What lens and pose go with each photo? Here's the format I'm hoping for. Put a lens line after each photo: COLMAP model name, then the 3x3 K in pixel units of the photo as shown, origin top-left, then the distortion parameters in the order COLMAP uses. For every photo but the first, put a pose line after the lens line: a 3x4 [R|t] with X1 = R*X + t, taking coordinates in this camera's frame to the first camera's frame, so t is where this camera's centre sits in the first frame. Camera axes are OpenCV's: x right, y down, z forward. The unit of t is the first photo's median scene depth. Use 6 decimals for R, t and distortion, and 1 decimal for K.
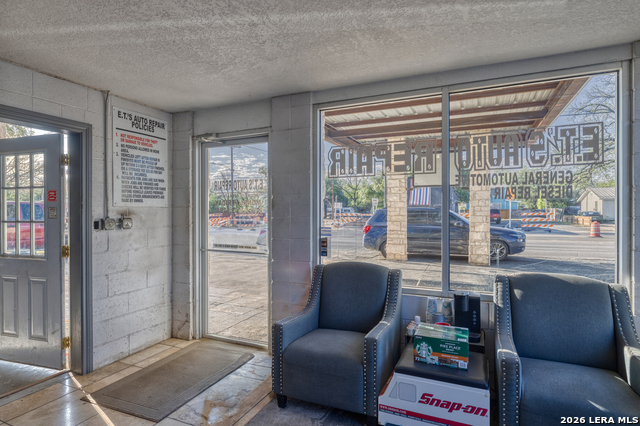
lens RADIAL K [[345.2, 0, 320.0], [0, 345.2, 213.0], [0, 0, 1]] dist [0.000218, 0.000010]
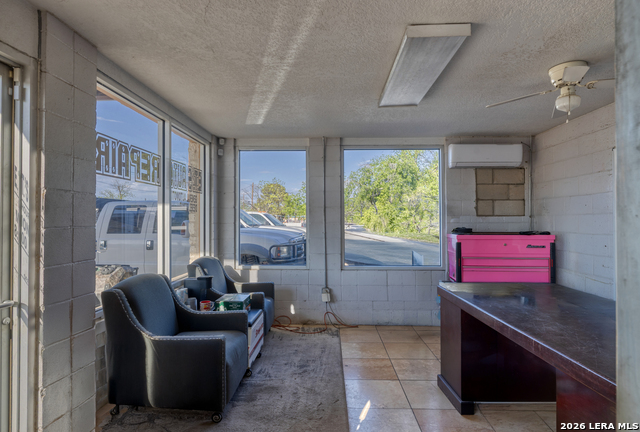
lens RADIAL K [[353.2, 0, 320.0], [0, 353.2, 216.0], [0, 0, 1]] dist [-0.000304, 0.000100]
pose [[-0.374071, 0.013949, 0.927295, -0.912382], [0.005412, 0.999903, -0.012858, 0.001100], [-0.927384, 0.000209, -0.374110, 0.903353]]
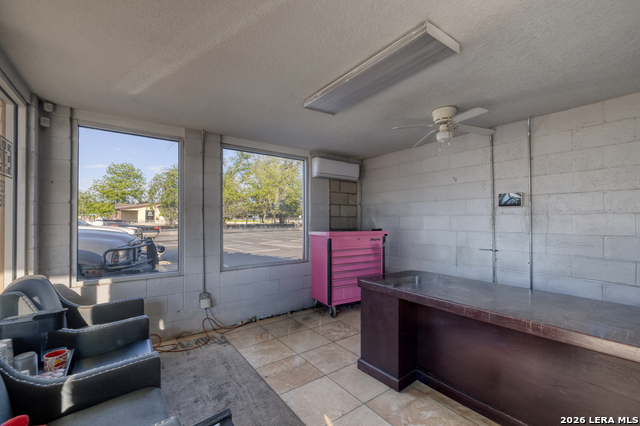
lens RADIAL K [[270.6, 0, 319.8], [0, 270.6, 216.9], [0, 0, 1]] dist [-0.000531, -0.000305]
pose [[-0.865384, 0.006038, 0.501072, -0.440688], [0.002912, 0.999971, -0.007020, -0.004725], [-0.501100, -0.004616, -0.865377, 1.021500]]
